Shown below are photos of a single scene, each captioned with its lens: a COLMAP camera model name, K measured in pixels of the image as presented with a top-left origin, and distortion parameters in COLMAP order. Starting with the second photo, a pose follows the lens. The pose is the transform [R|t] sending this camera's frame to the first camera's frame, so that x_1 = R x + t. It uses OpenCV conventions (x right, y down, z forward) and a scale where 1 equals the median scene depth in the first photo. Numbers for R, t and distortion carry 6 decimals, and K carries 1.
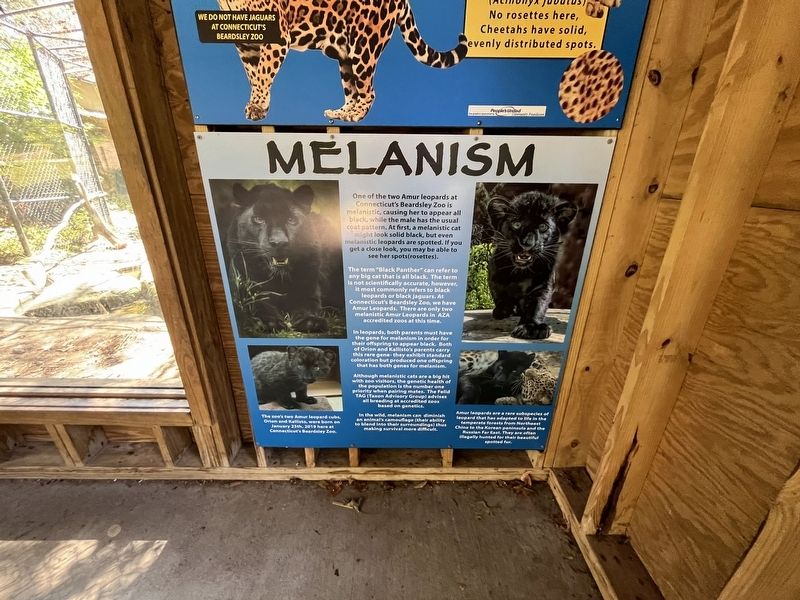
lens RADIAL K [[326.4, 0, 398.9], [0, 326.4, 302.4], [0, 0, 1]] dist [-0.001554, -0.000168]
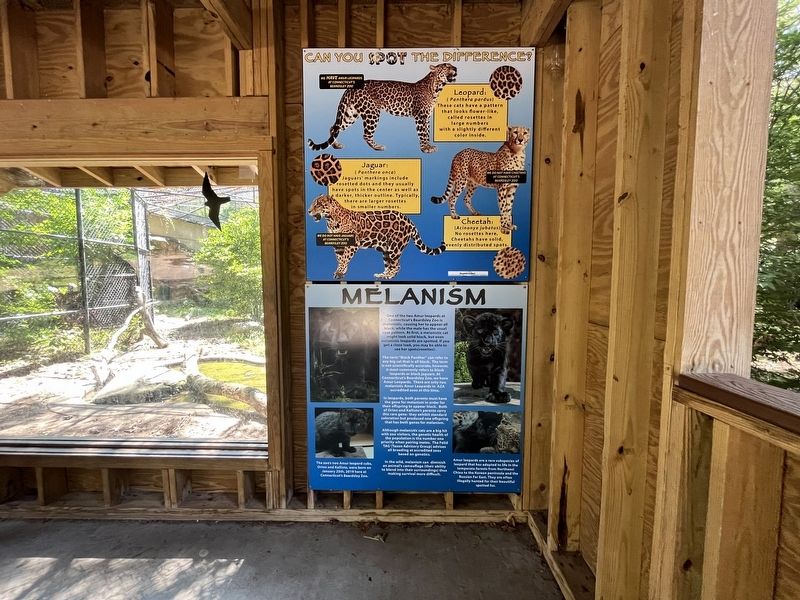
lens RADIAL K [[326.4, 0, 400.5], [0, 326.4, 299.7], [0, 0, 1]] dist [-0.001554, -0.000168]
pose [[0.999887, -0.005067, -0.014152, -0.034773], [0.000509, 0.952336, -0.305050, 0.122160], [0.015023, 0.305008, 0.952231, -0.647547]]
